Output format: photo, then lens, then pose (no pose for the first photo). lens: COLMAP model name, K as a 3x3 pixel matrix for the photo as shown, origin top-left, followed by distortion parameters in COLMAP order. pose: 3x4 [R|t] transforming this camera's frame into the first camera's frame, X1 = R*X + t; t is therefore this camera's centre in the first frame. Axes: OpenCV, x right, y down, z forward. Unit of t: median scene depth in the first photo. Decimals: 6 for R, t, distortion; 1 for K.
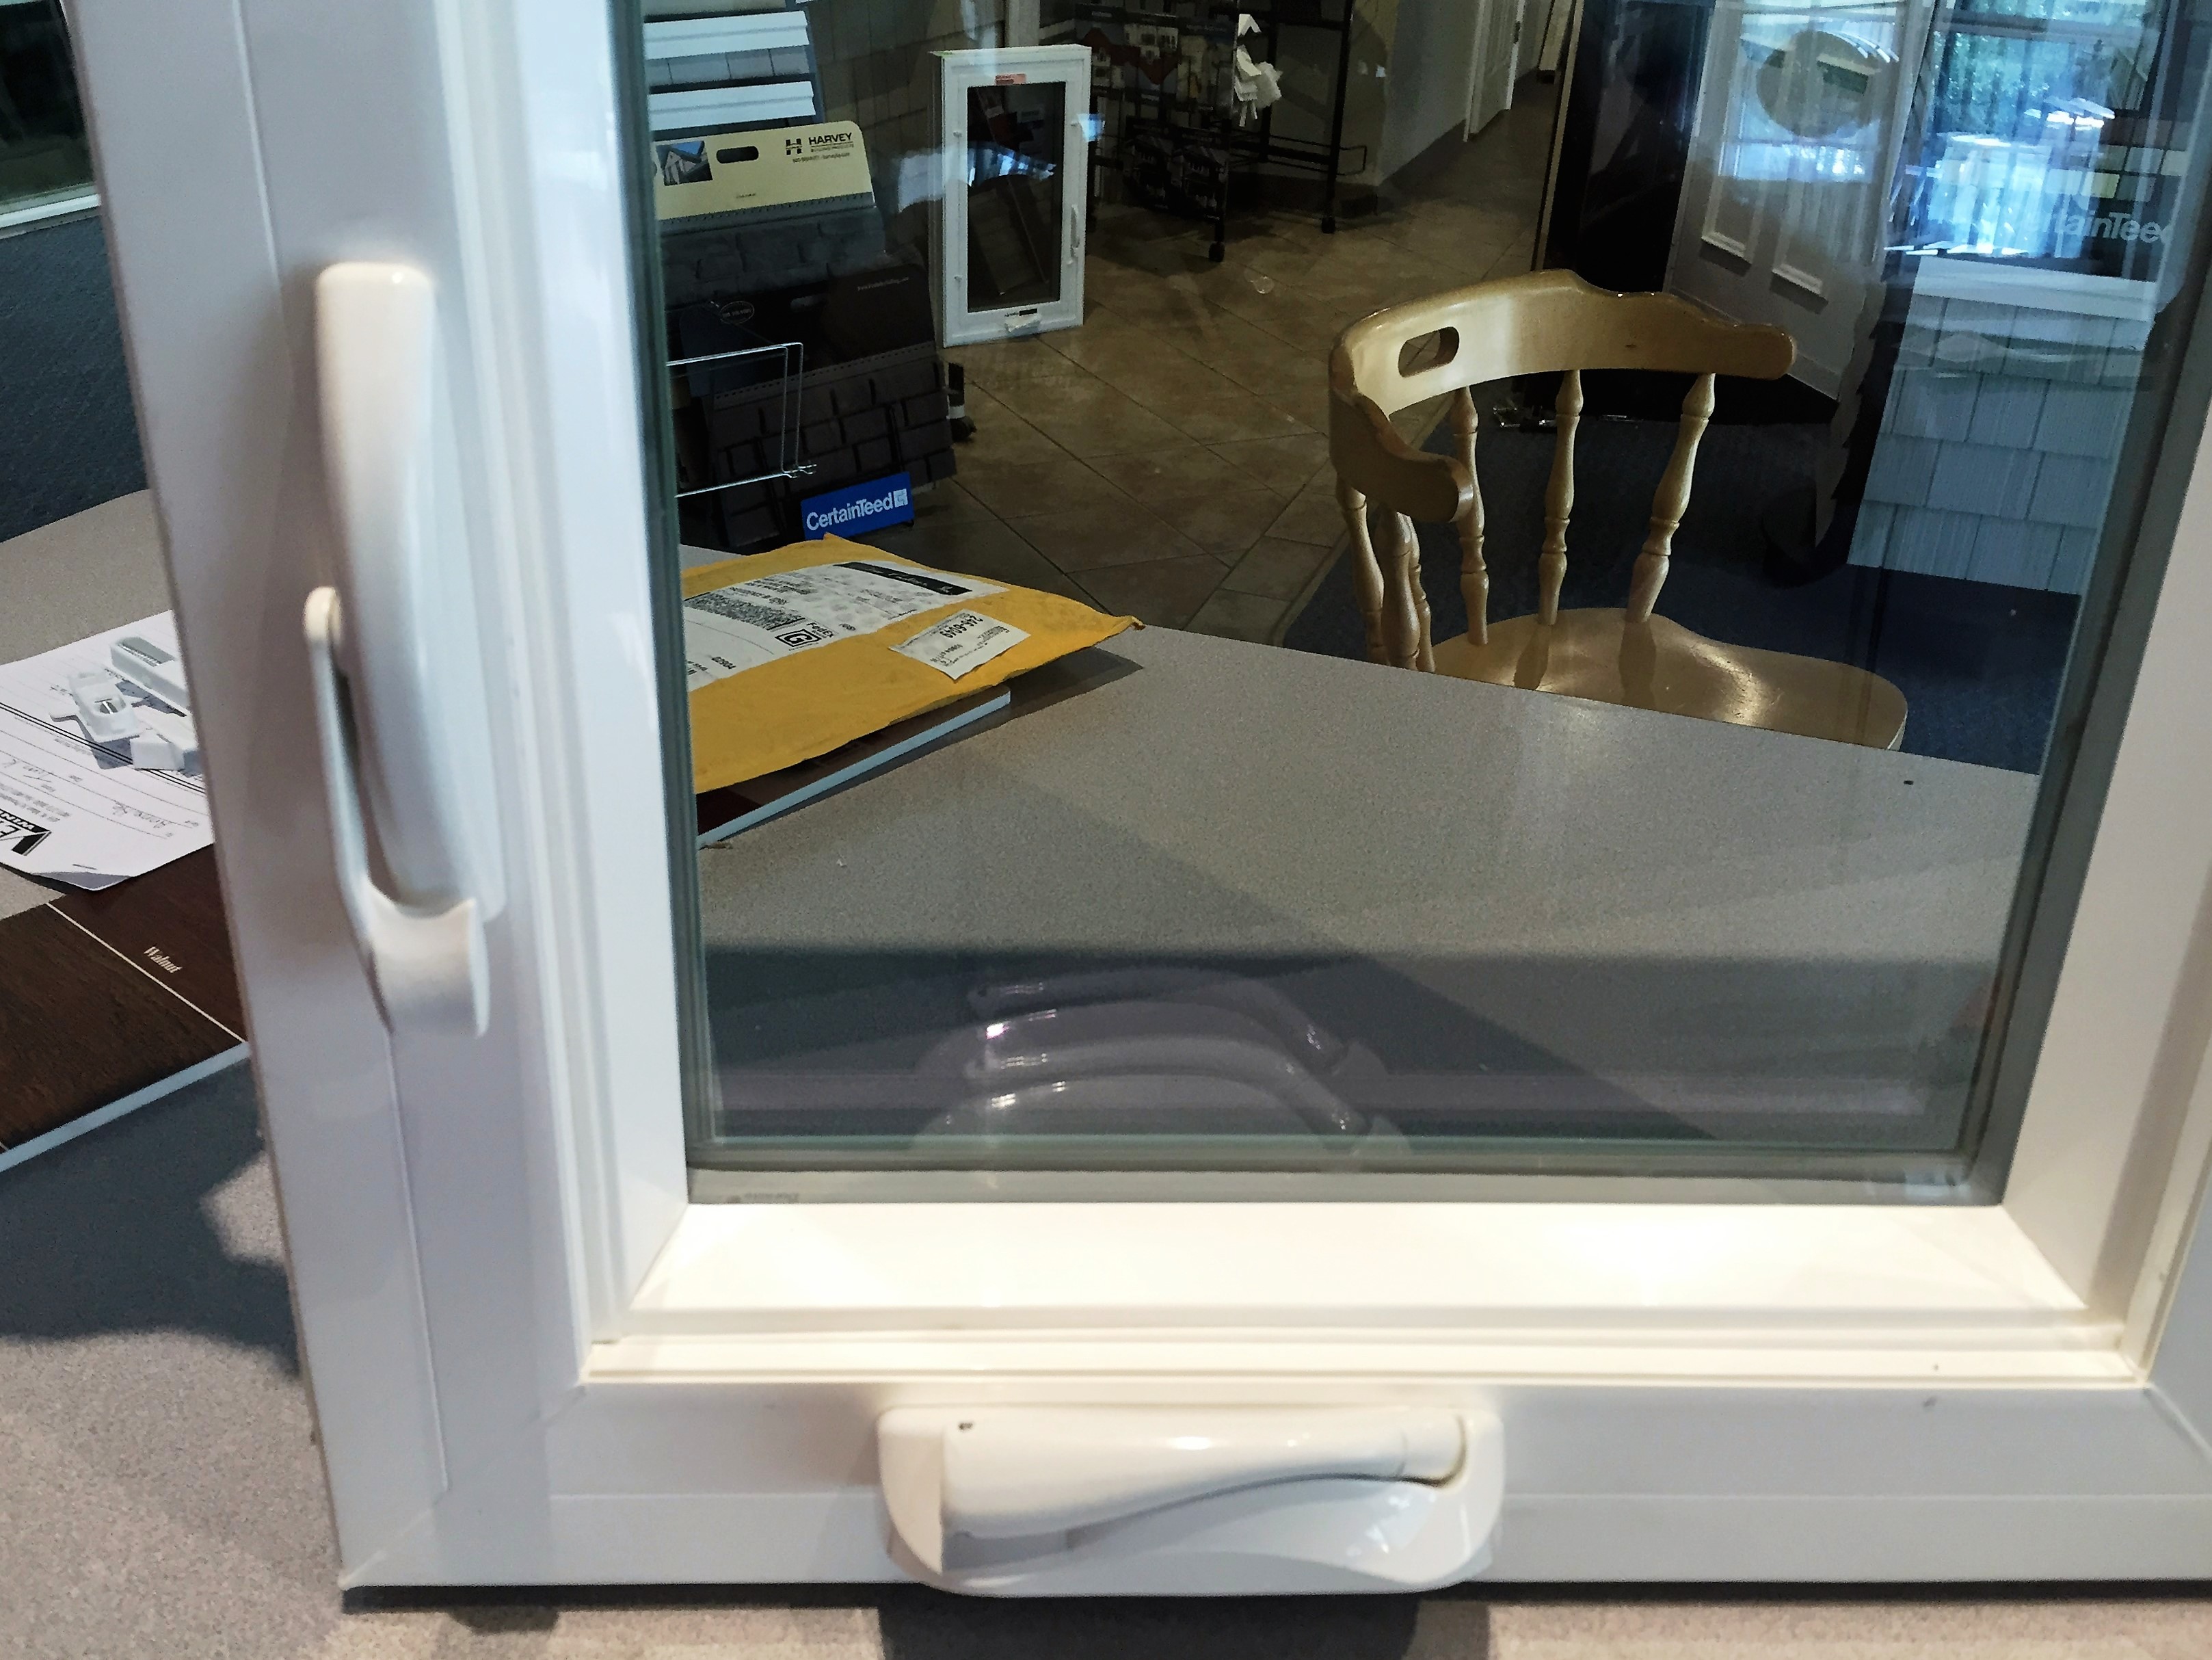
lens RADIAL K [[1917.7, 0, 1106.0], [0, 1917.7, 830.0], [0, 0, 1]] dist [0.079518, -0.093485]
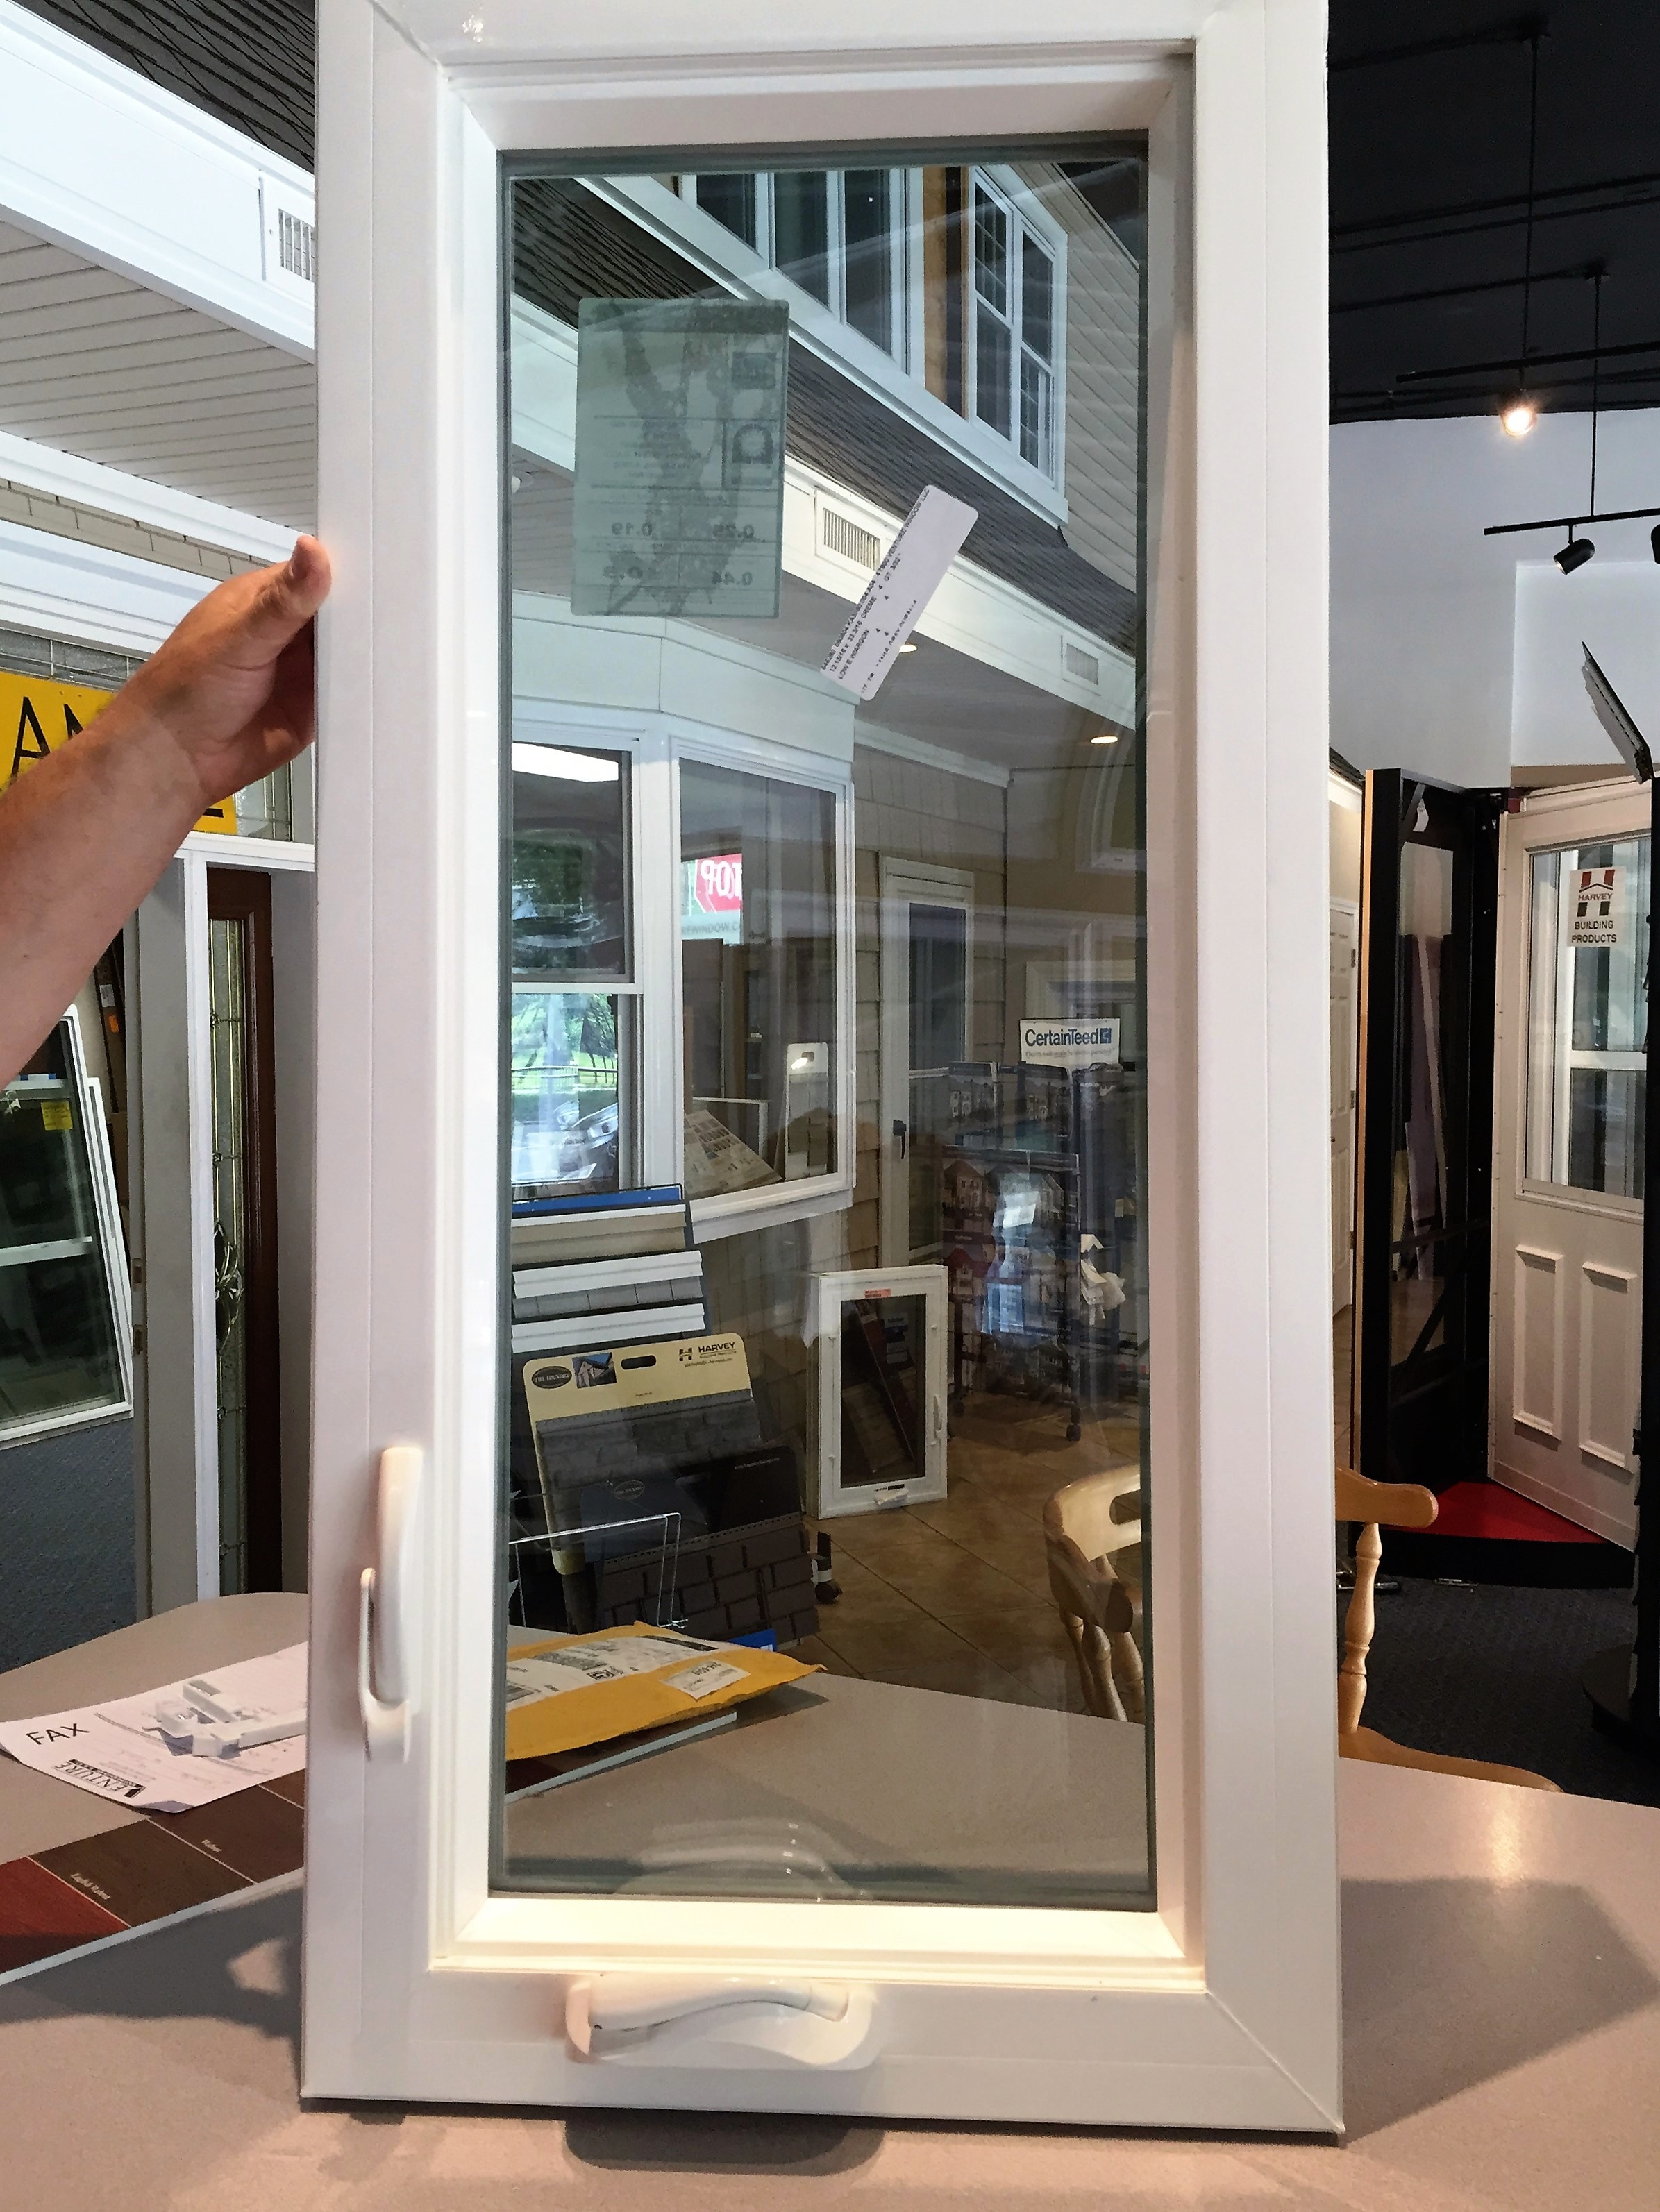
lens RADIAL K [[1874.6, 0, 830.0], [0, 1874.6, 1106.0], [0, 0, 1]] dist [0.045731, 0.002506]
pose [[0.996054, -0.030894, -0.083204, 0.031006], [-0.009657, 0.894177, -0.447609, 0.031480], [0.088228, 0.446646, 0.890350, -0.103572]]
